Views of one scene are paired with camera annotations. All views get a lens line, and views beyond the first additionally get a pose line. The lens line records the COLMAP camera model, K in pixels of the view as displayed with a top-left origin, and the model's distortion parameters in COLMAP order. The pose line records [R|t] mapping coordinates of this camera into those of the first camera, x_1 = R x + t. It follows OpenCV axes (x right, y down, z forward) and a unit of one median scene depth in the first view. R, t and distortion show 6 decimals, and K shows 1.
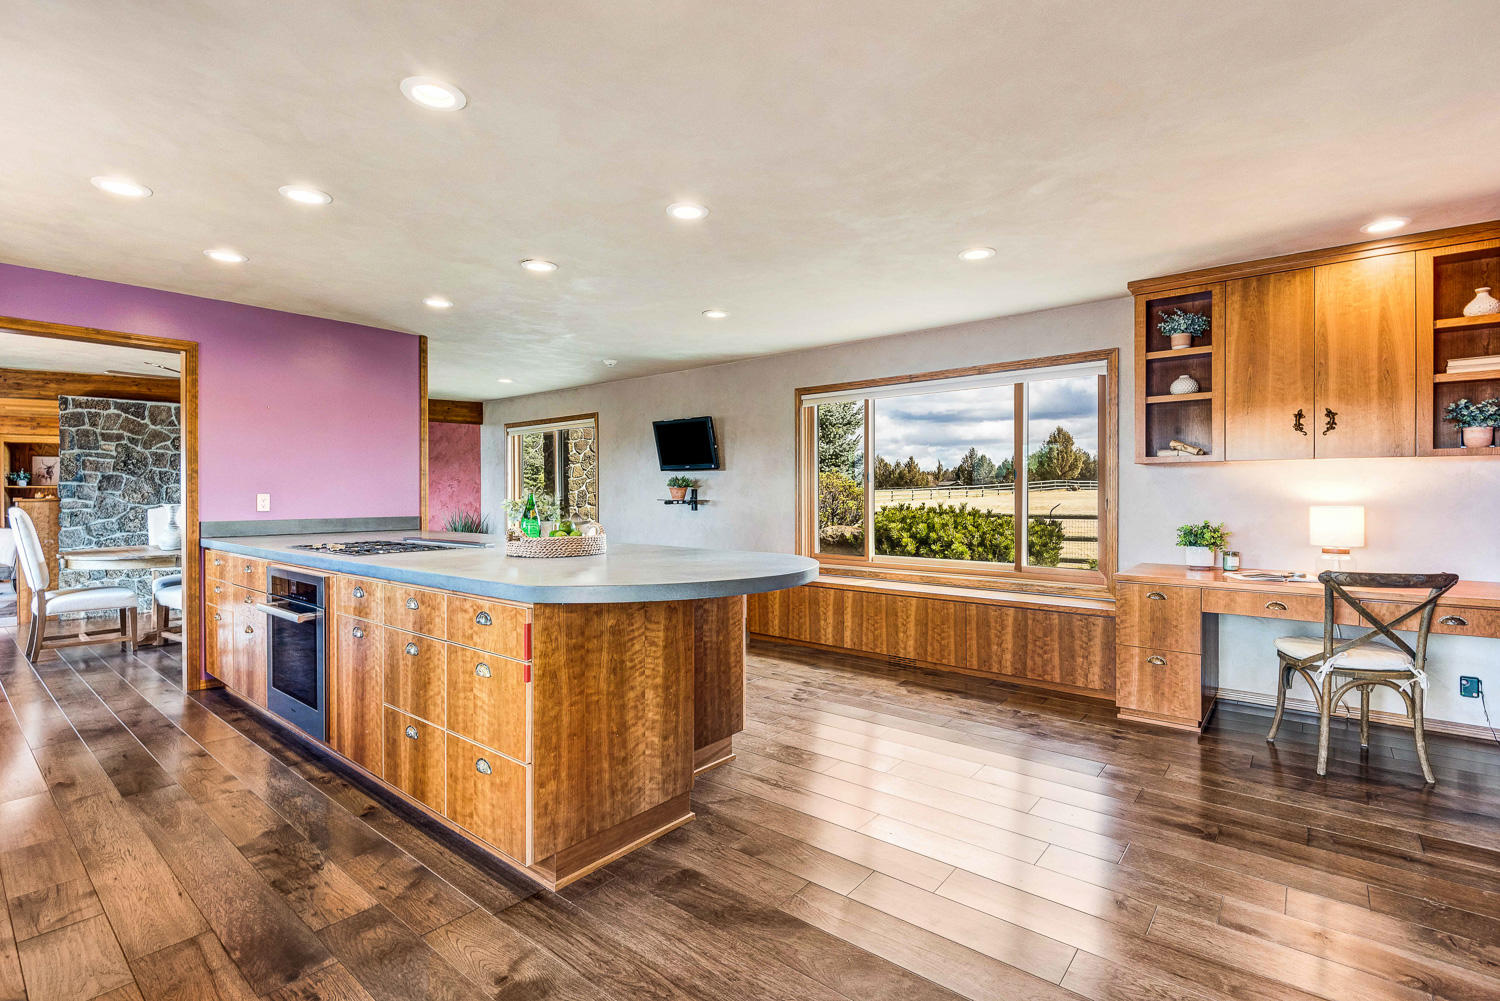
lens RADIAL K [[696.7, 0, 743.7], [0, 696.7, 501.6], [0, 0, 1]] dist [-0.001956, -0.005967]
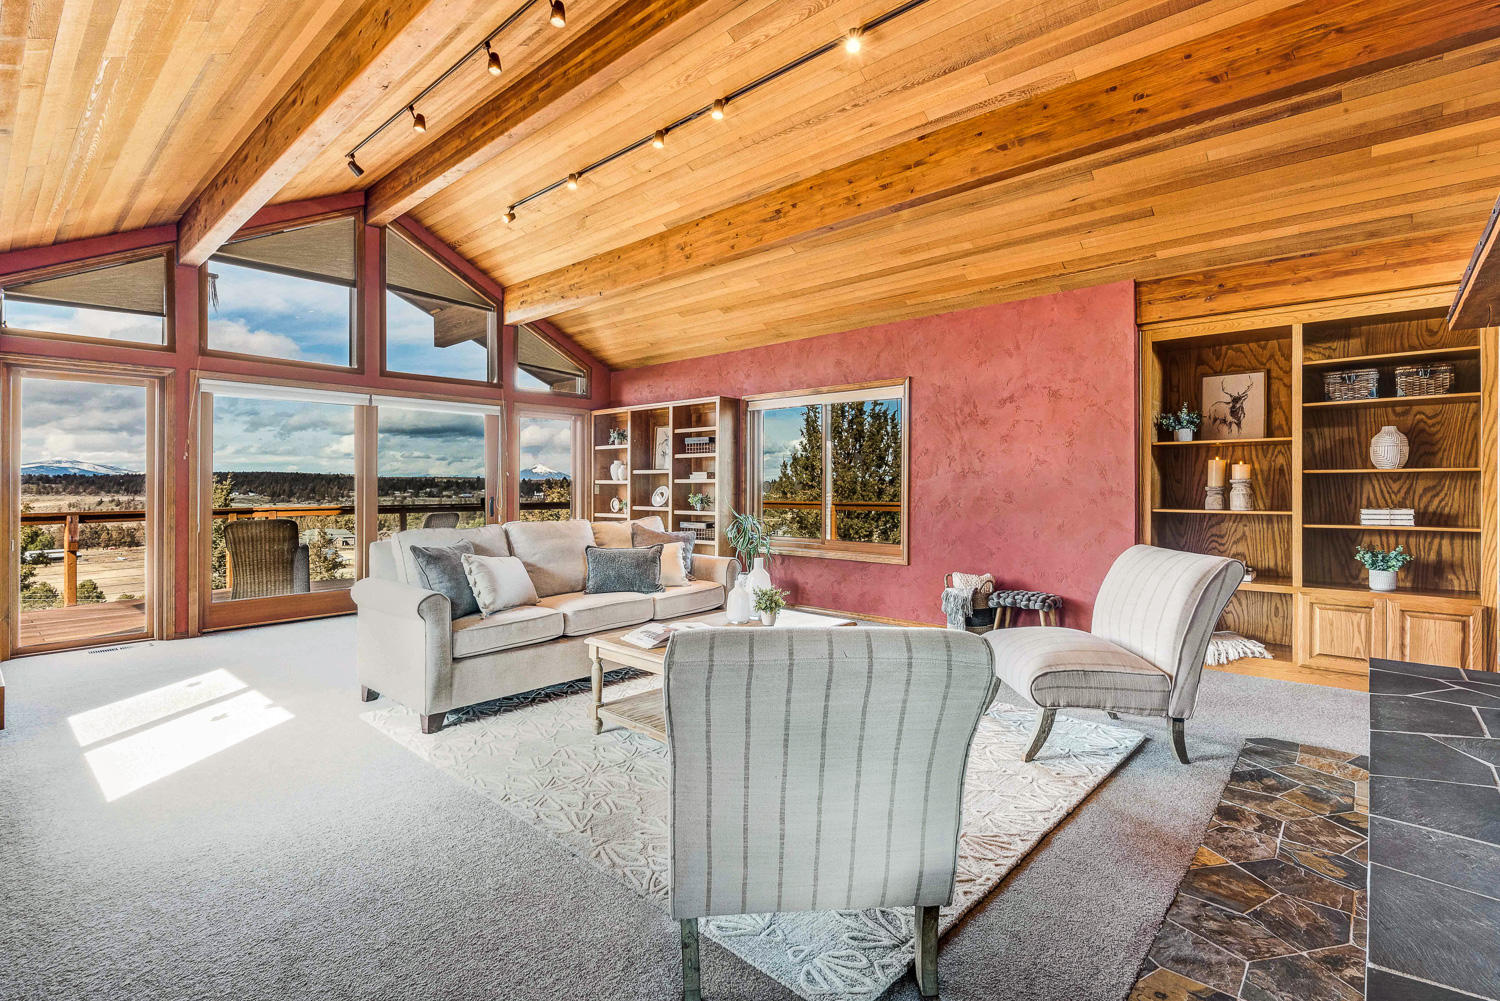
lens RADIAL K [[696.7, 0, 745.4], [0, 696.7, 499.7], [0, 0, 1]] dist [-0.001956, -0.005967]
pose [[0.225931, 0.005529, -0.974128, -0.676281], [-0.012361, 0.999920, 0.002808, 0.016654], [0.974065, 0.011407, 0.225981, 0.627416]]
